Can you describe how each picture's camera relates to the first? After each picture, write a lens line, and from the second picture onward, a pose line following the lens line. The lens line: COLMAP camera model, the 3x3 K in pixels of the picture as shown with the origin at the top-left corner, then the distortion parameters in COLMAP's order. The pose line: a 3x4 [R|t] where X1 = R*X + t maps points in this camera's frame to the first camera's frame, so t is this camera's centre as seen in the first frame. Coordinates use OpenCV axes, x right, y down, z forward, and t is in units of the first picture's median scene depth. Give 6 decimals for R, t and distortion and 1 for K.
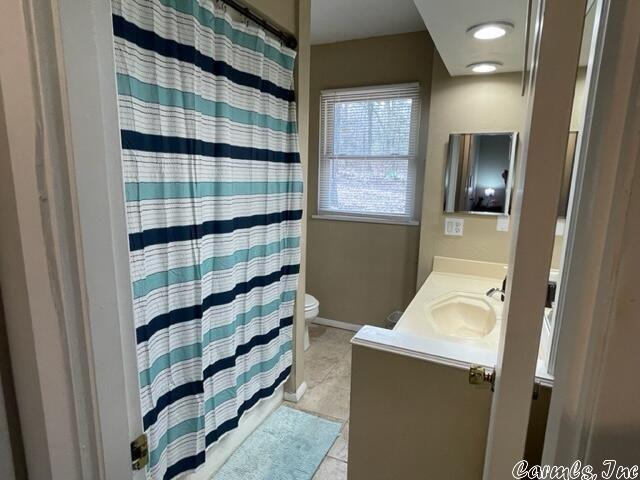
lens RADIAL K [[384.0, 0, 317.3], [0, 384.0, 245.1], [0, 0, 1]] dist [0.007468, -0.017059]
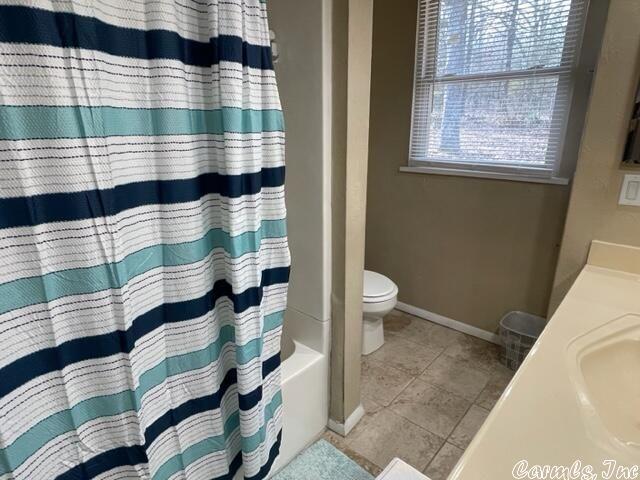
lens RADIAL K [[384.0, 0, 317.3], [0, 384.0, 245.1], [0, 0, 1]] dist [0.007468, -0.017059]
pose [[0.955244, 0.061913, -0.289269, 0.126576], [-0.023863, 0.990794, 0.133260, -0.053538], [0.294856, -0.120393, 0.947927, 0.556889]]
